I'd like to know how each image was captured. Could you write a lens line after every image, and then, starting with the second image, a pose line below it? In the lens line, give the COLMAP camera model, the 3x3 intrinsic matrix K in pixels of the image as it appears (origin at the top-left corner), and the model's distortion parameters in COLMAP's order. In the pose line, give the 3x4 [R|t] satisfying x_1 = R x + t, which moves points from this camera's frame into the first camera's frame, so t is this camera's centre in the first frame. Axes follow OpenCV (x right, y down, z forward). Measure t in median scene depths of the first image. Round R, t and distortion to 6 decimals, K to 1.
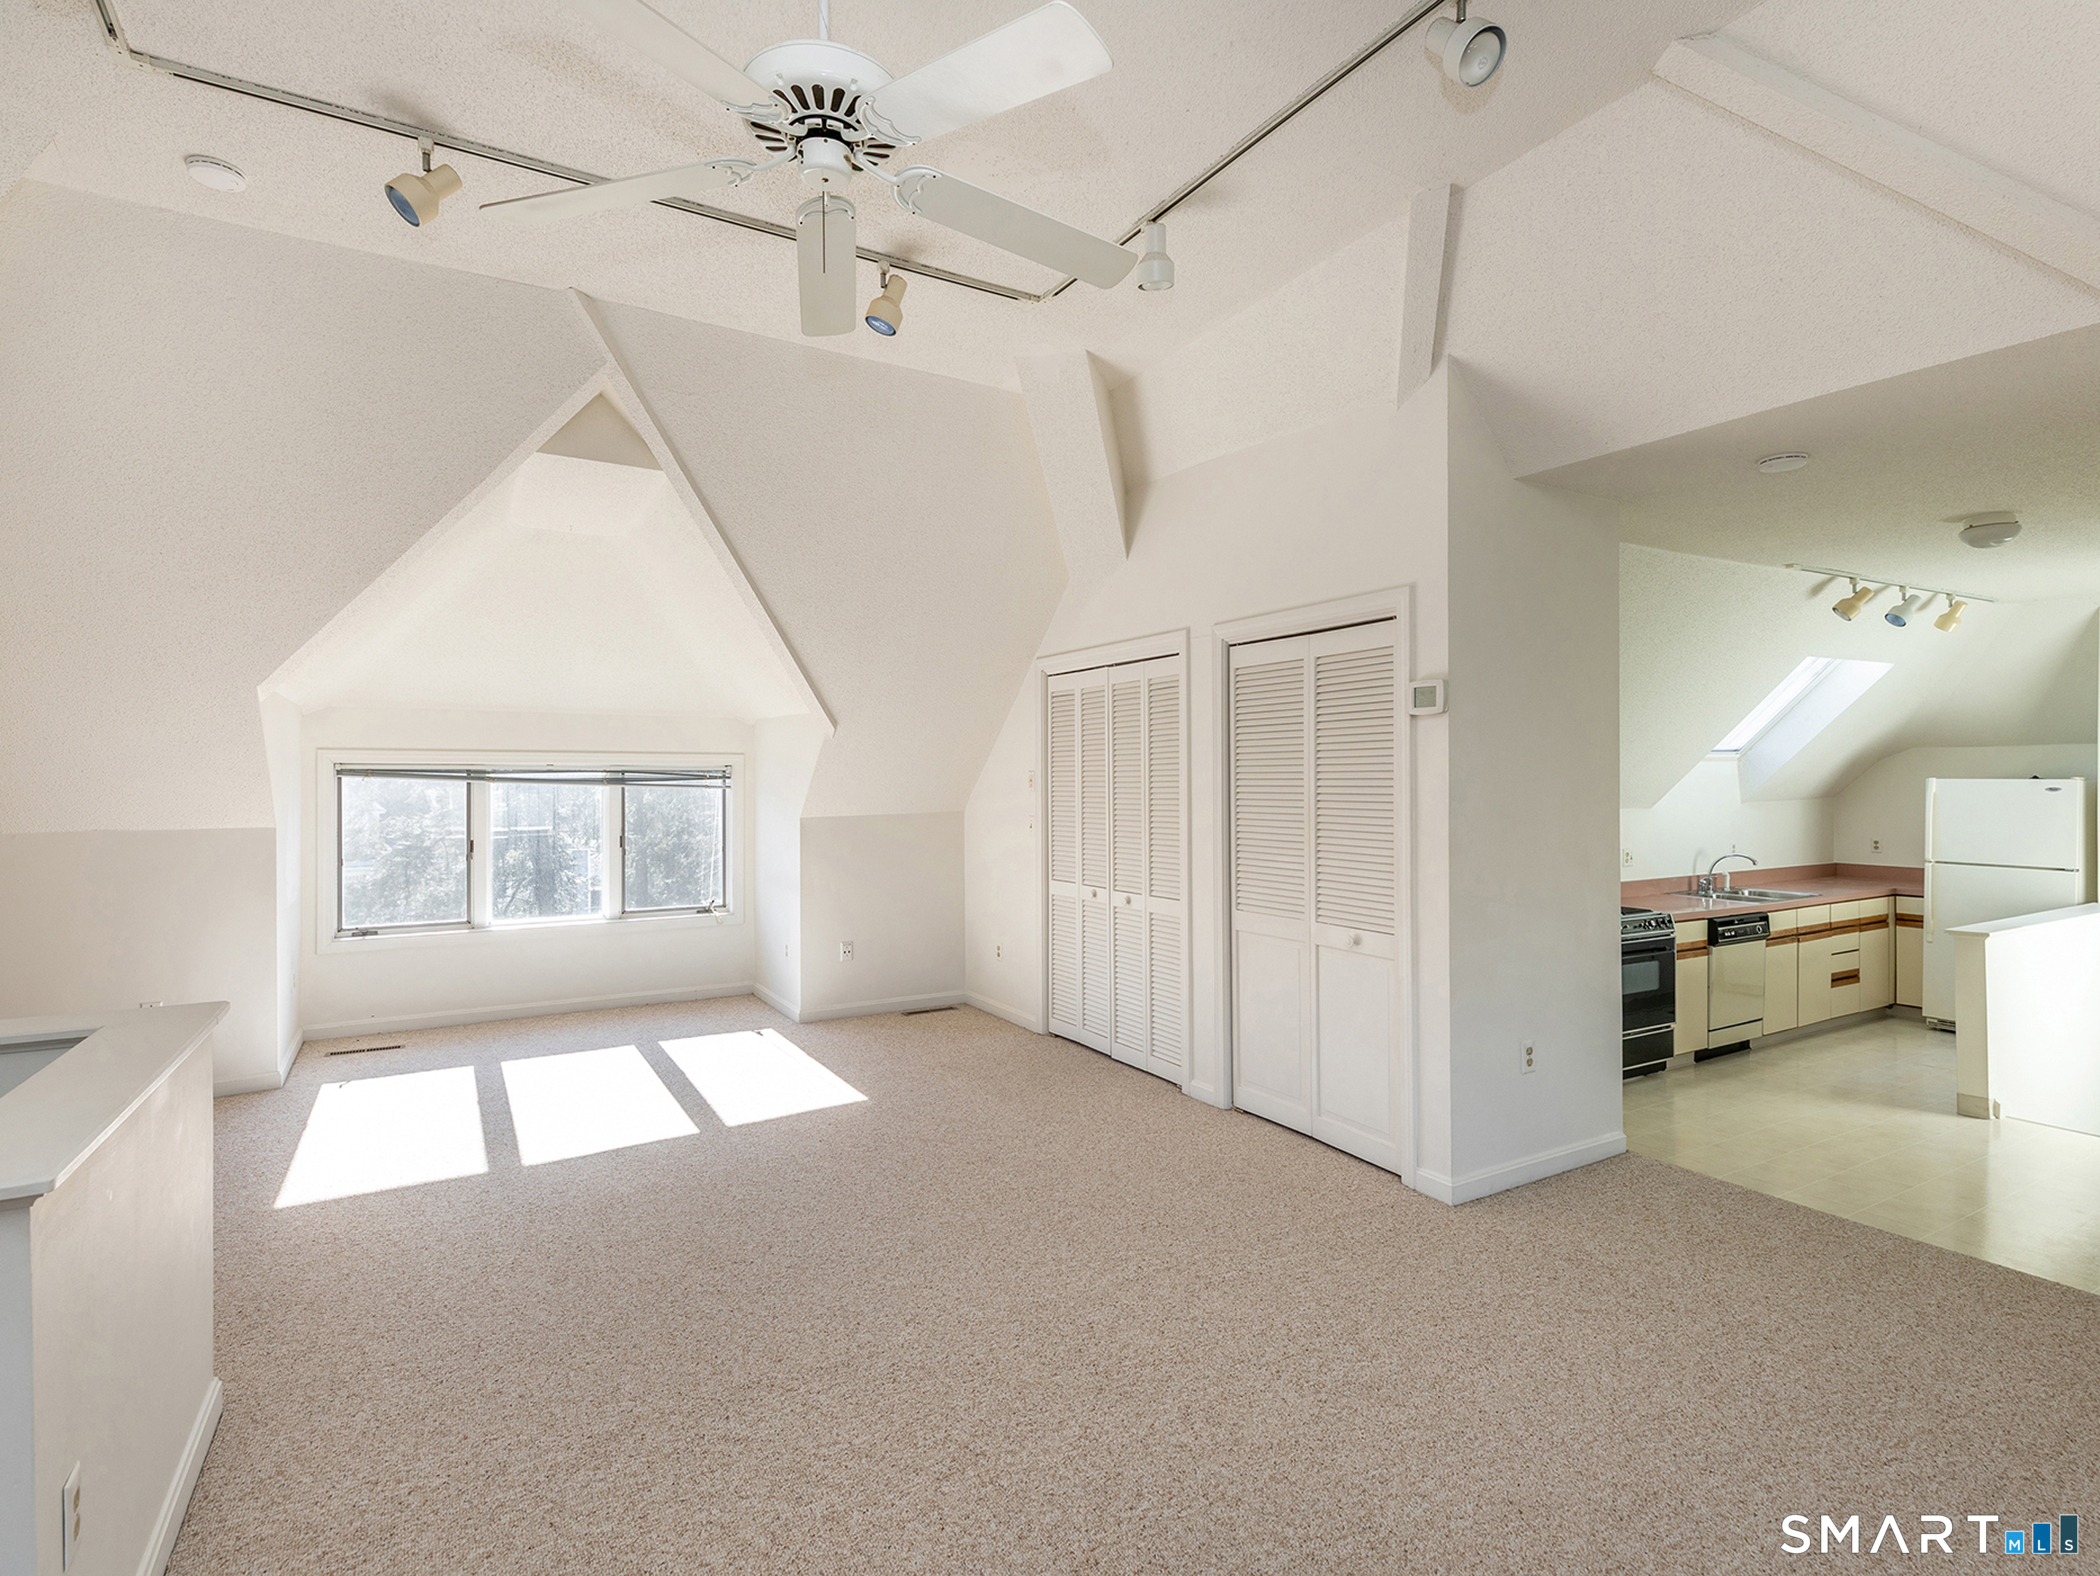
lens RADIAL K [[1072.5, 0, 1085.9], [0, 1072.5, 785.2], [0, 0, 1]] dist [0.030519, -0.011479]
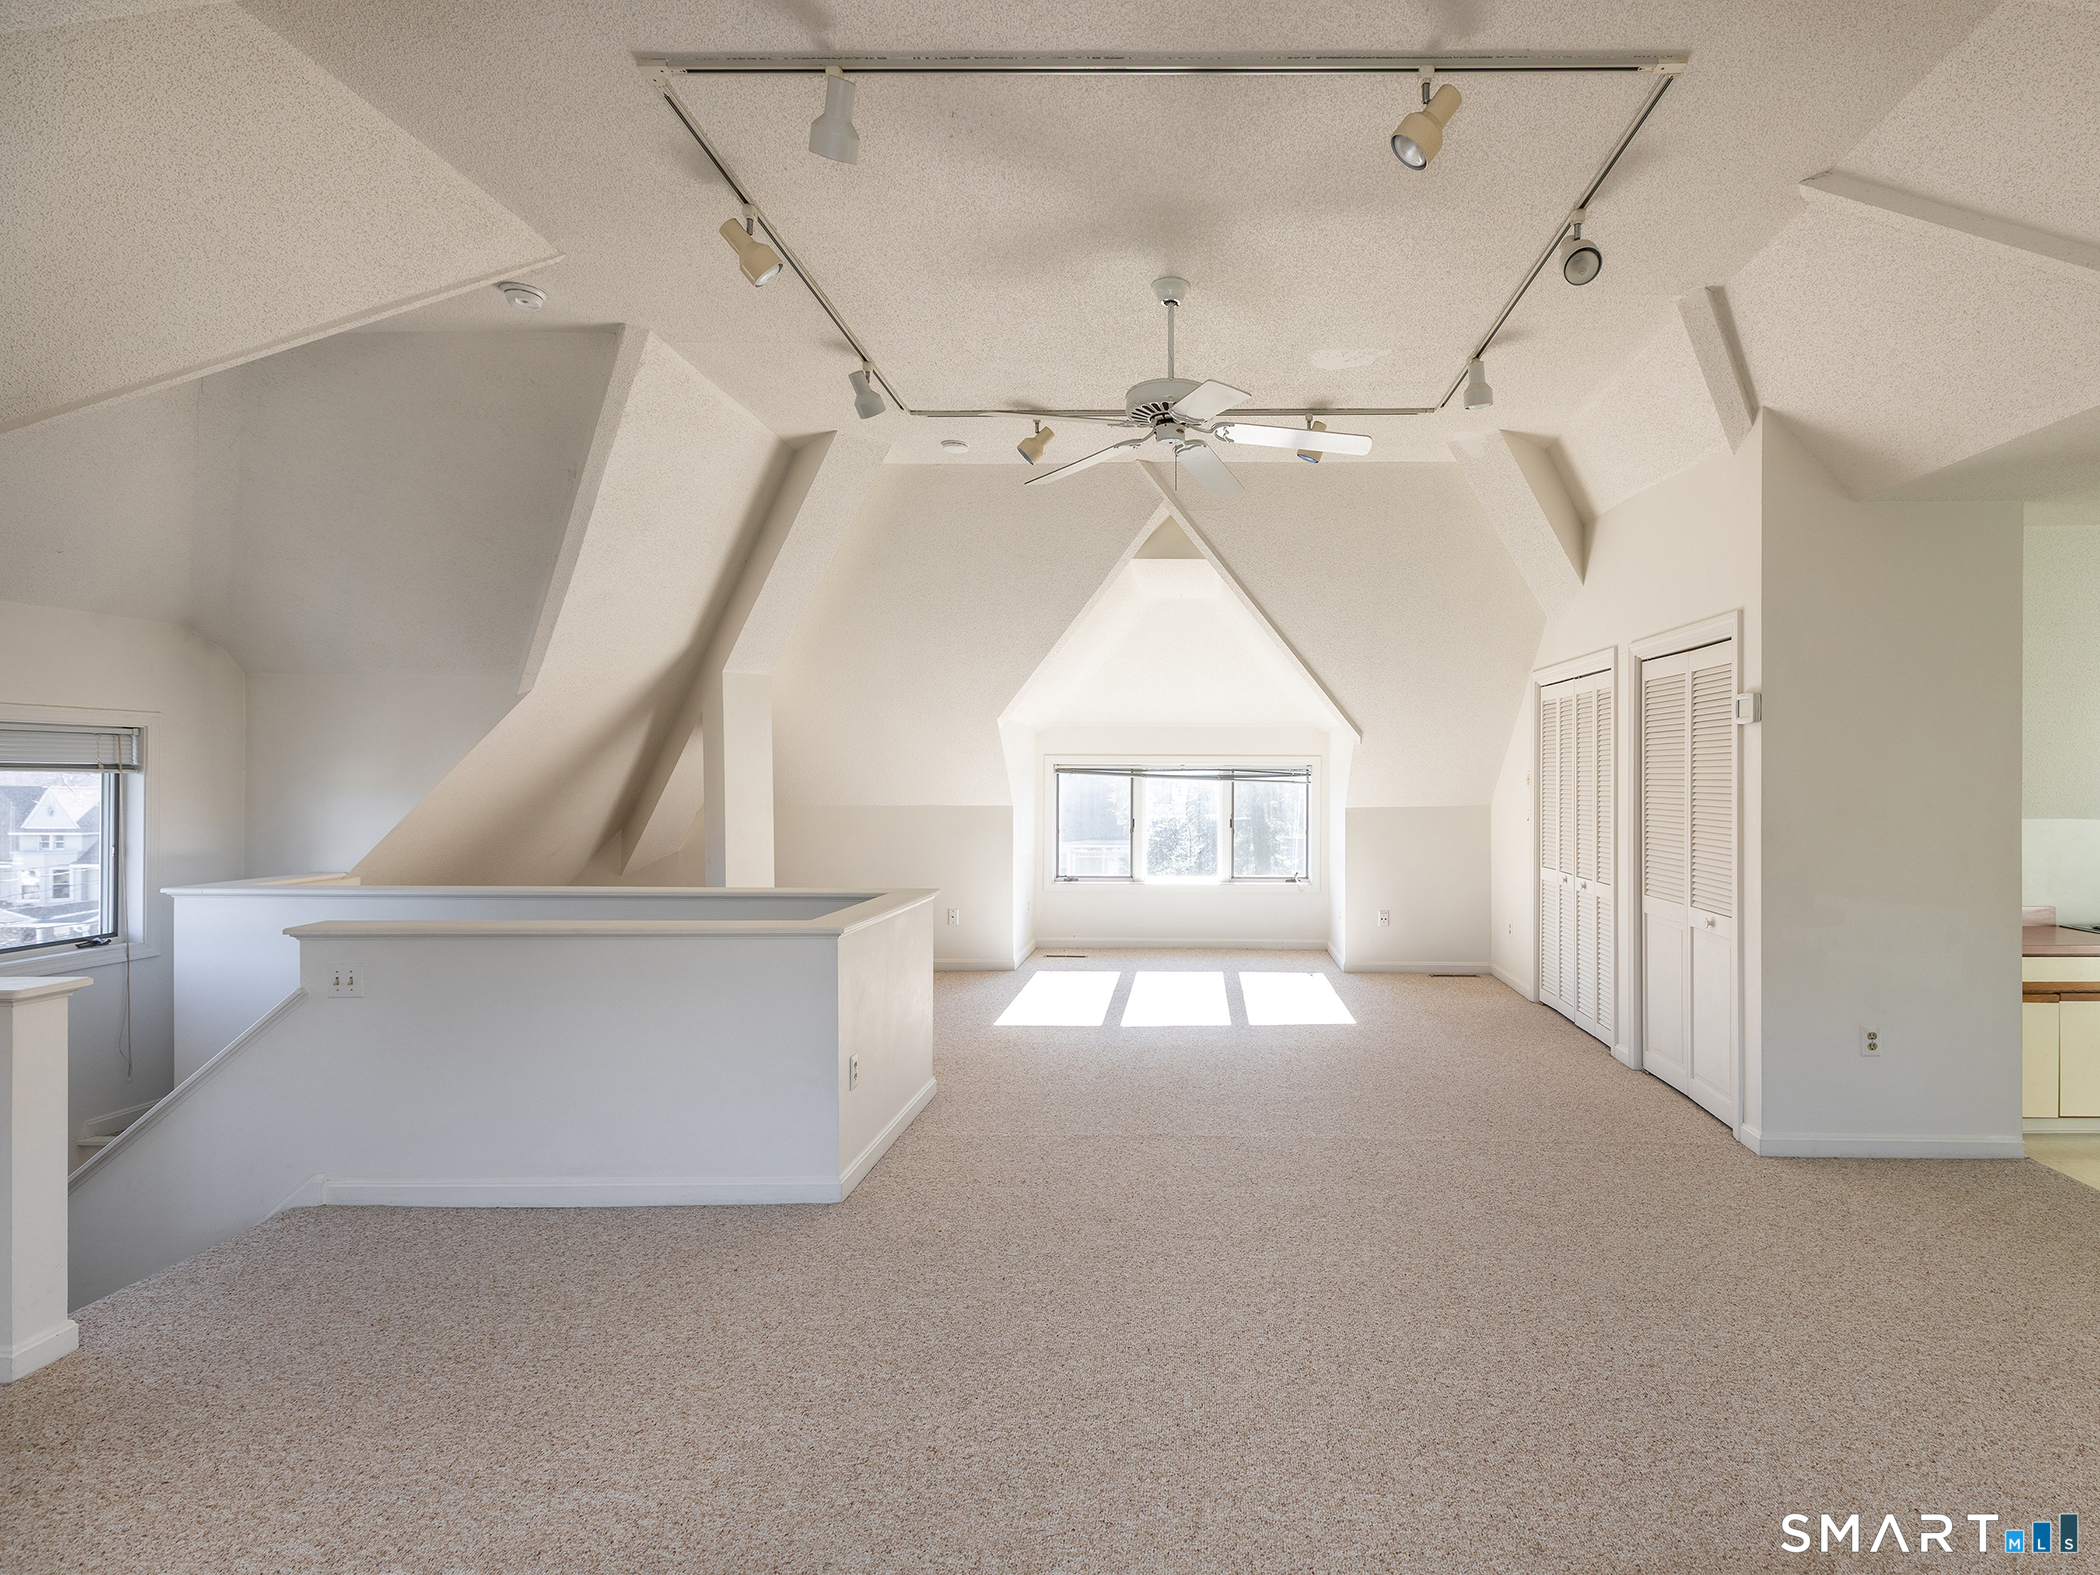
lens RADIAL K [[1100.2, 0, 1184.0], [0, 1100.2, 784.9], [0, 0, 1]] dist [0.035277, -0.022493]
pose [[0.845310, 0.009204, -0.534197, 0.321991], [-0.007357, 0.999957, 0.005587, -0.002331], [0.534225, -0.000792, 0.845342, -0.223913]]
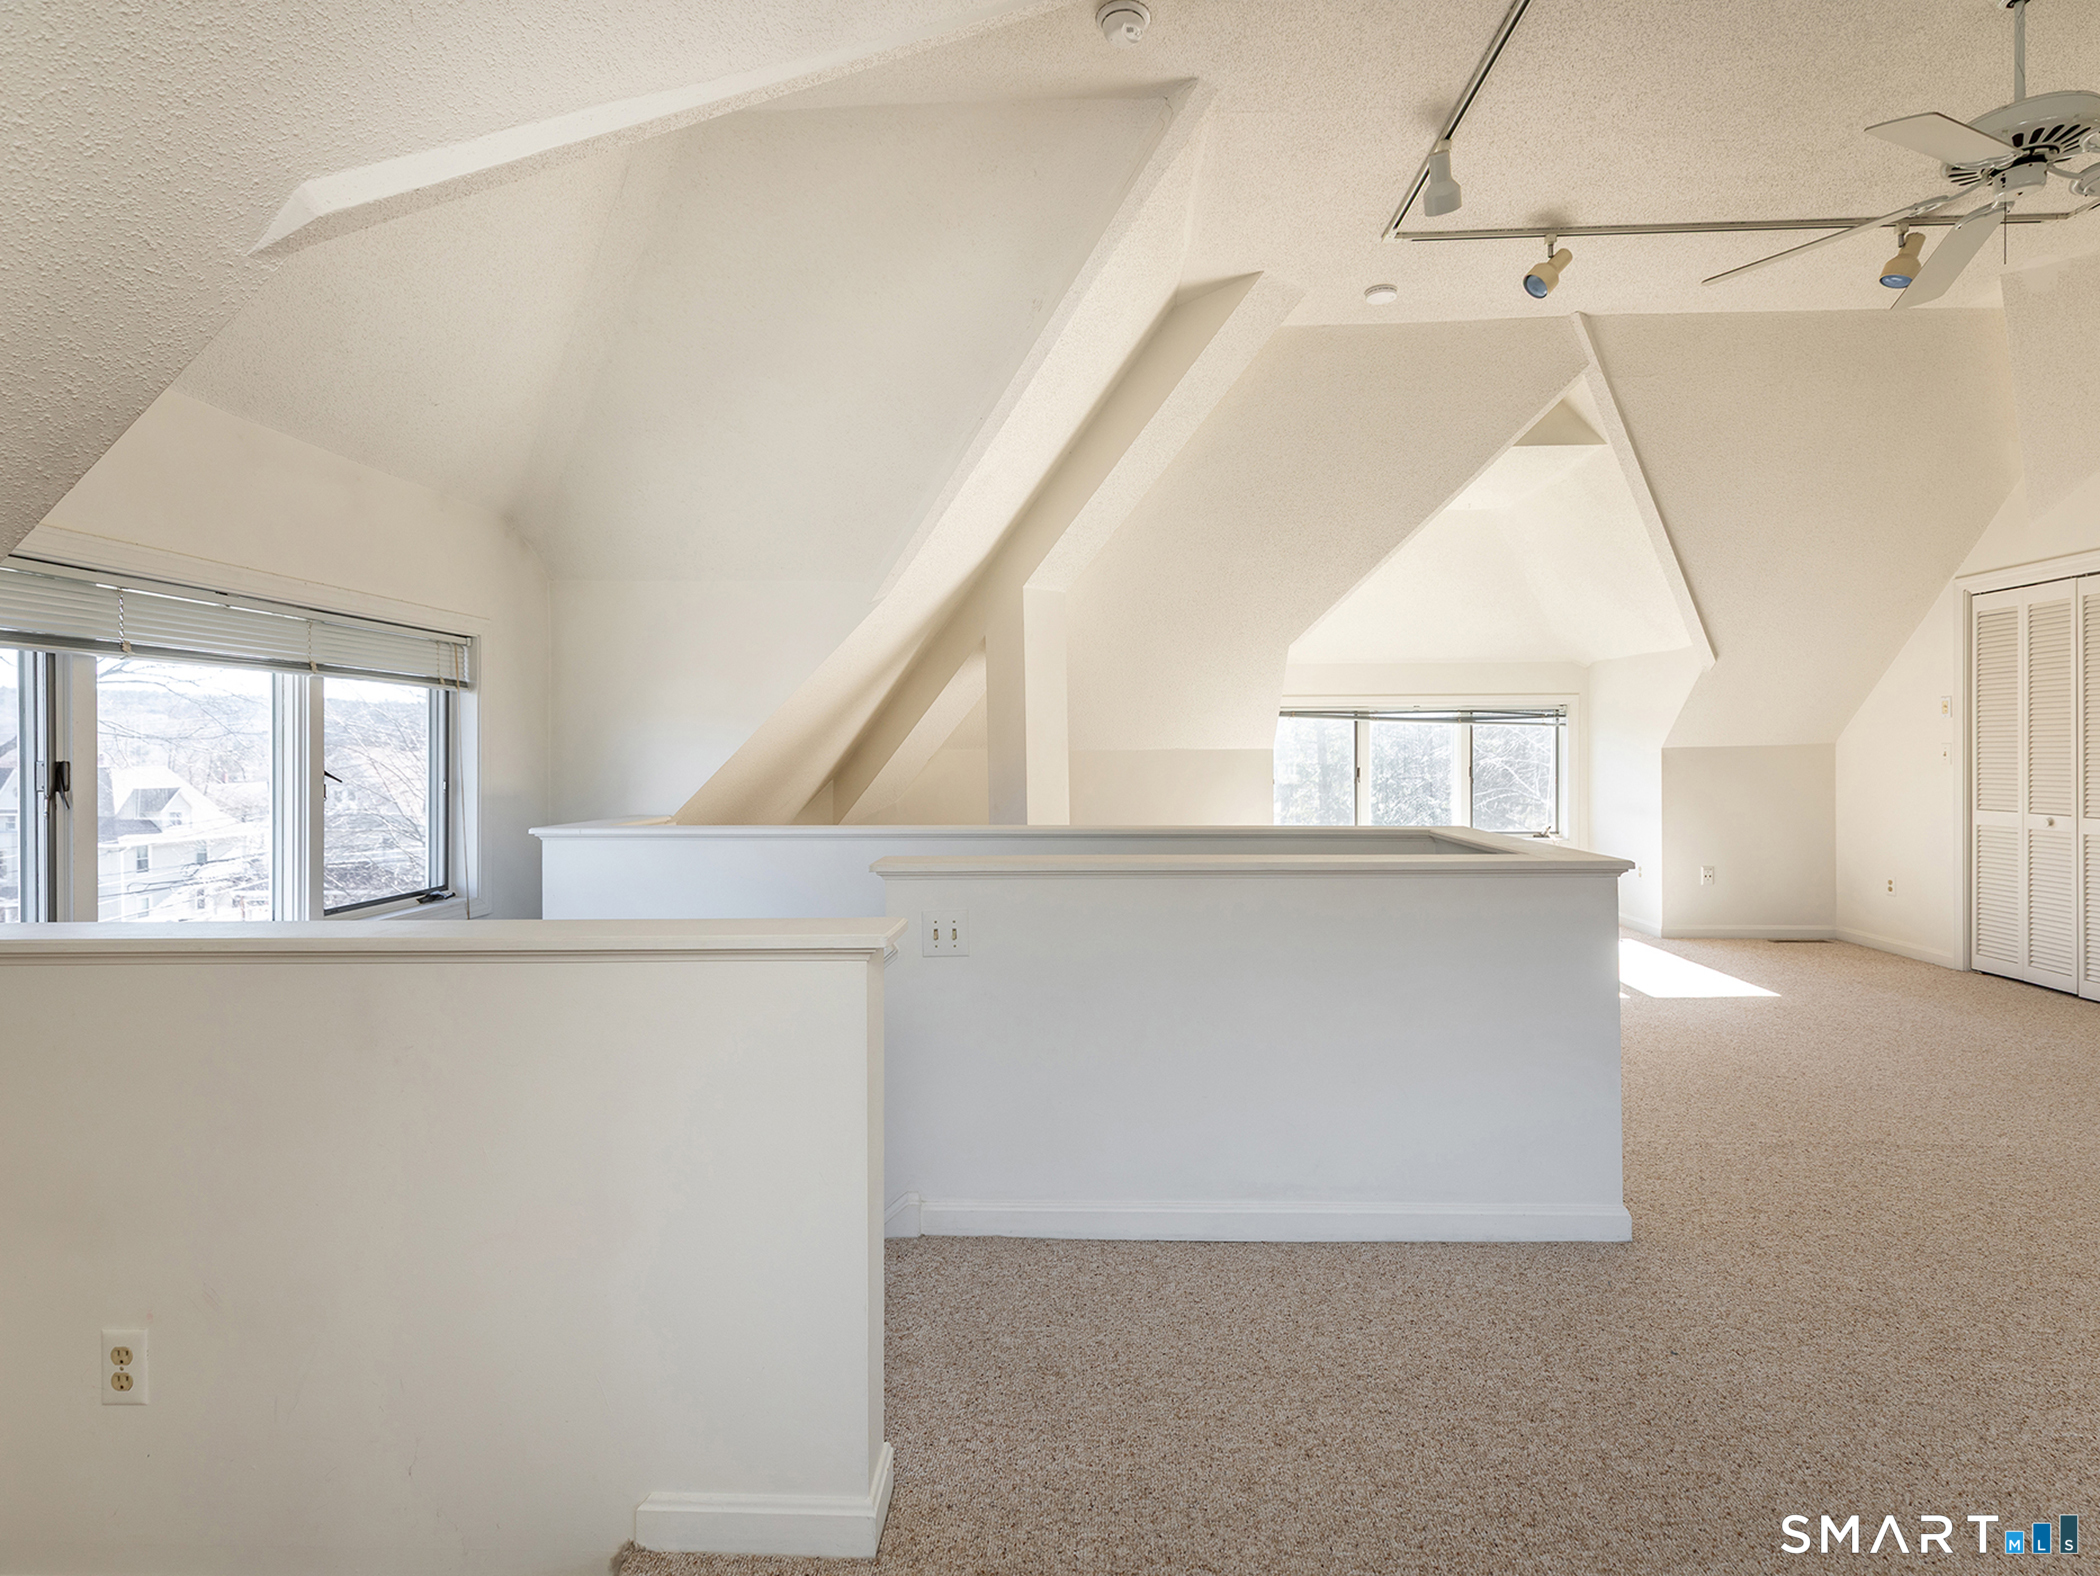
lens RADIAL K [[1088.6, 0, 1056.1], [0, 1088.6, 764.8], [0, 0, 1]] dist [0.033994, -0.020855]
pose [[0.831006, 0.003878, -0.556250, -0.197398], [0.000716, 0.999967, 0.008041, 0.047757], [0.556263, -0.007081, 0.830976, -0.314767]]
